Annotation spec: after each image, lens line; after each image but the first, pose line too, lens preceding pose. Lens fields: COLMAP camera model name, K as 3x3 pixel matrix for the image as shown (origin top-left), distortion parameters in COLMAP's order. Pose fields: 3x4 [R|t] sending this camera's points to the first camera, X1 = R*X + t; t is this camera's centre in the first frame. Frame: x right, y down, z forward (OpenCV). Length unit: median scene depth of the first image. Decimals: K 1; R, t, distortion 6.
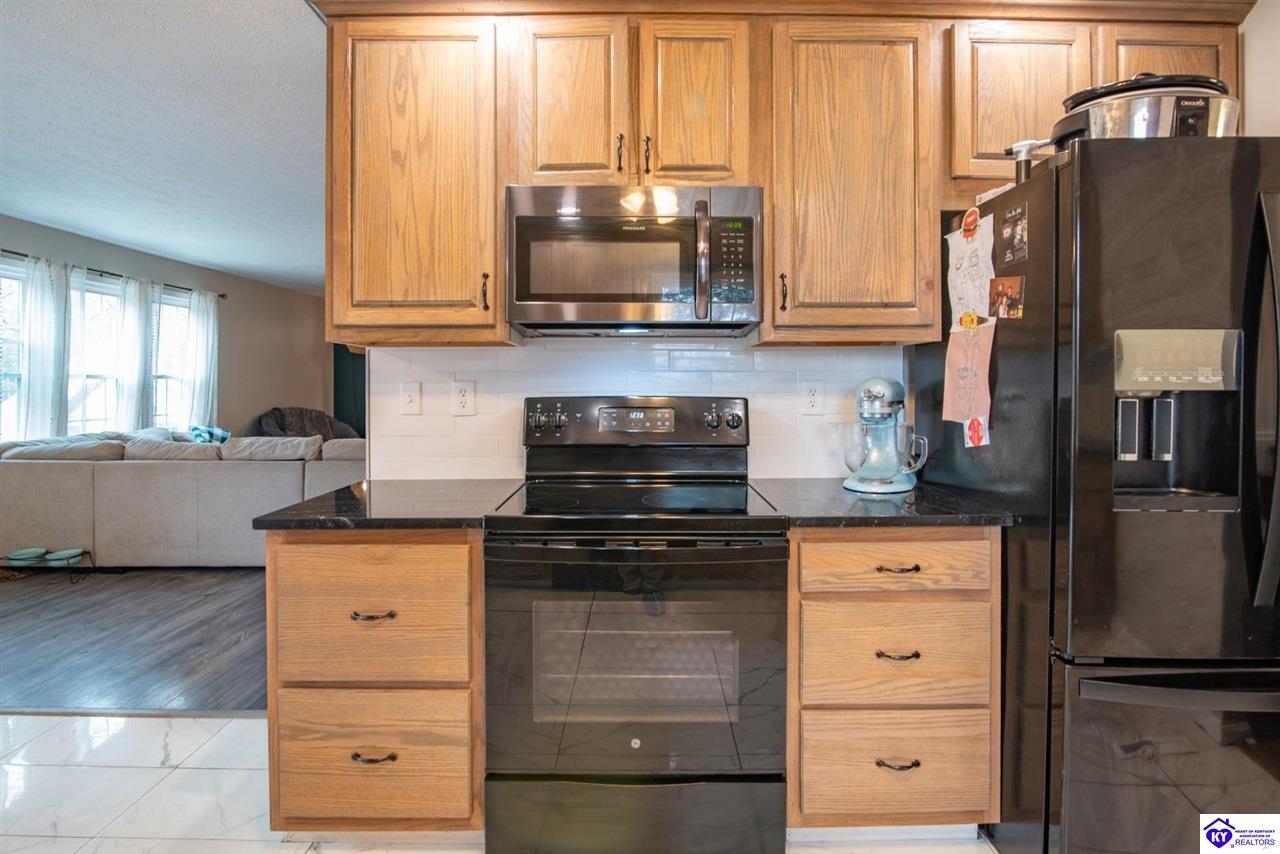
lens RADIAL K [[618.9, 0, 645.1], [0, 618.9, 389.6], [0, 0, 1]] dist [-0.017602, -0.000248]
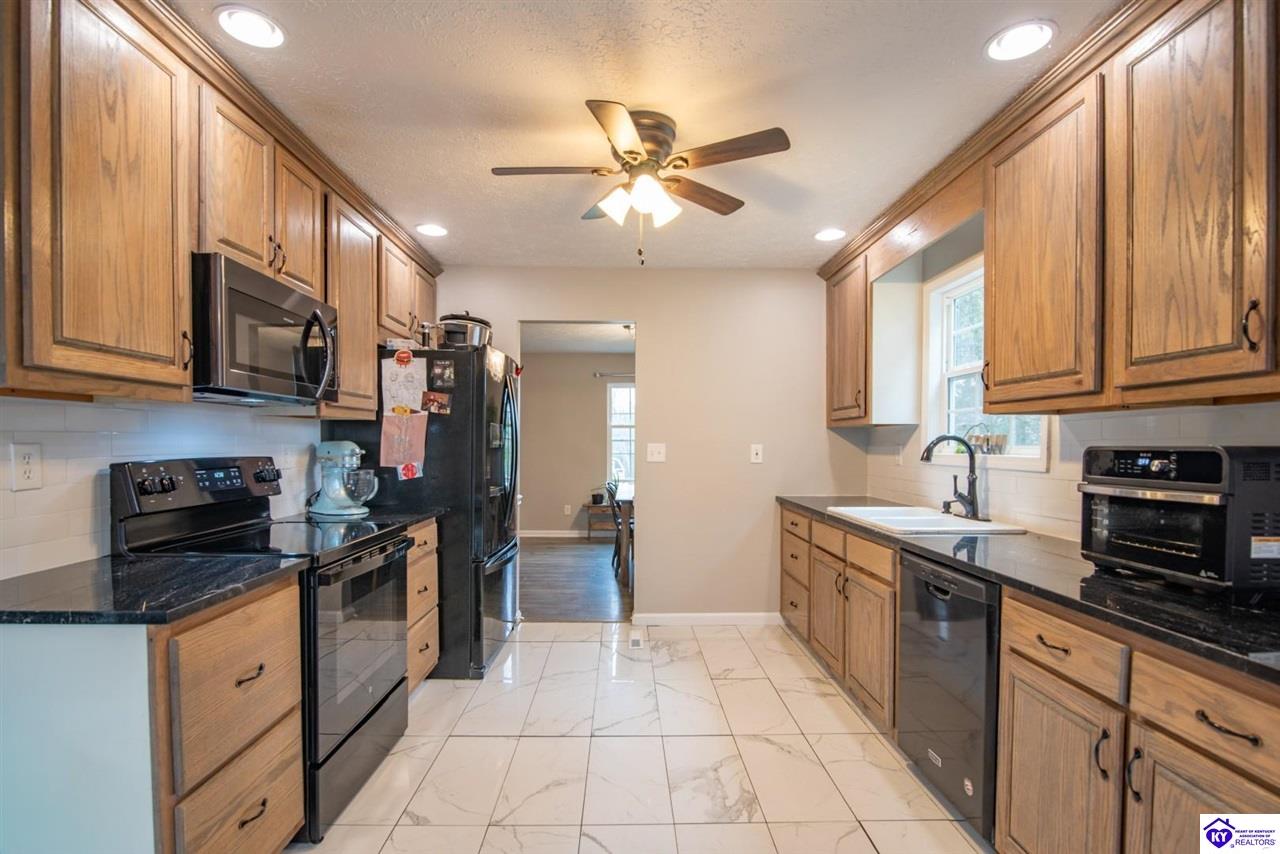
lens RADIAL K [[592.1, 0, 637.5], [0, 592.1, 465.5], [0, 0, 1]] dist [-0.002102, -0.000339]
pose [[-0.011714, -0.037599, 0.999224, -1.203484], [0.008676, 0.999251, 0.037701, -0.009040], [-0.999894, 0.009111, -0.011379, 0.313272]]
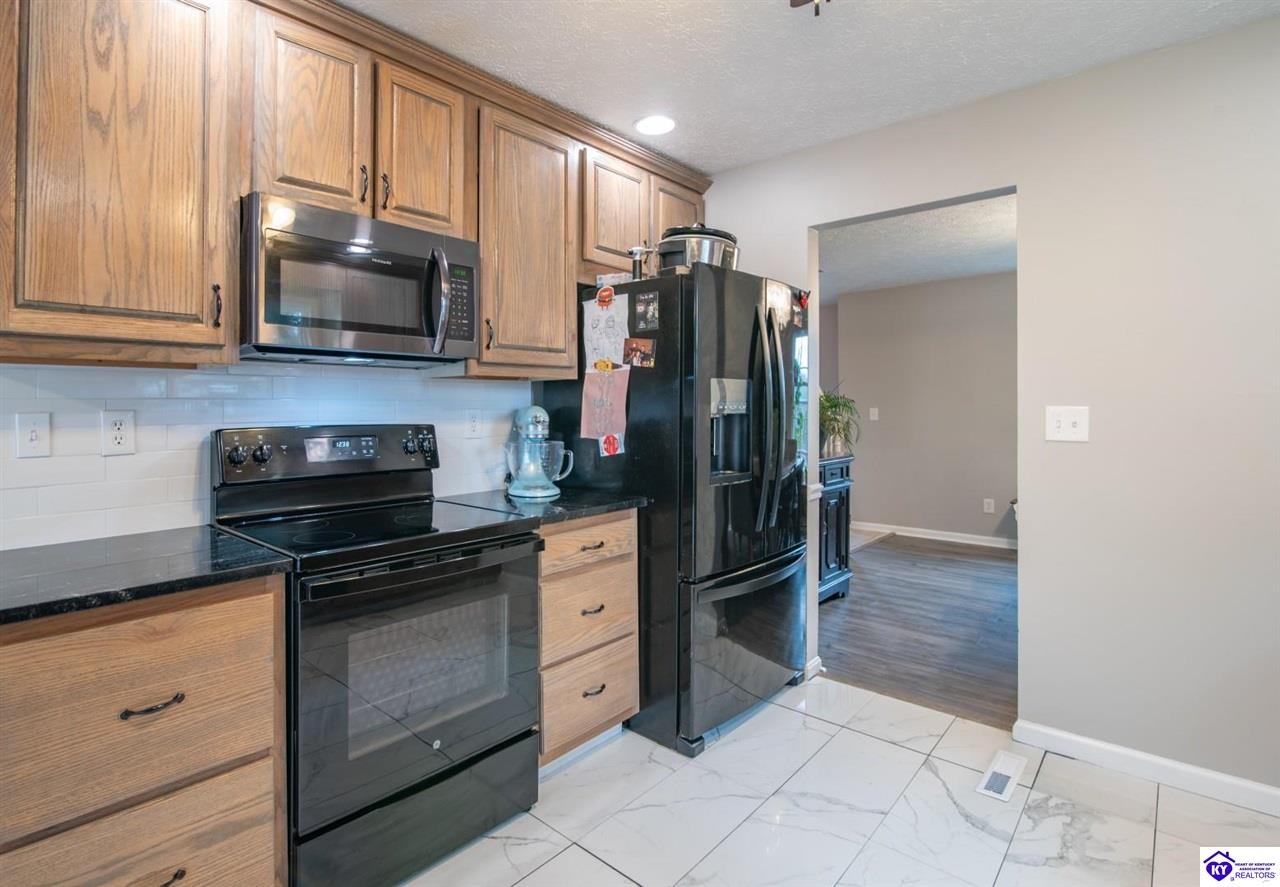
lens RADIAL K [[643.1, 0, 569.4], [0, 643.1, 406.8], [0, 0, 1]] dist [-0.014688, 0.000691]
pose [[0.702243, -0.000806, 0.711937, -0.552942], [0.011730, 0.999877, -0.010439, -0.003722], [-0.711841, 0.015682, 0.702165, 0.028695]]
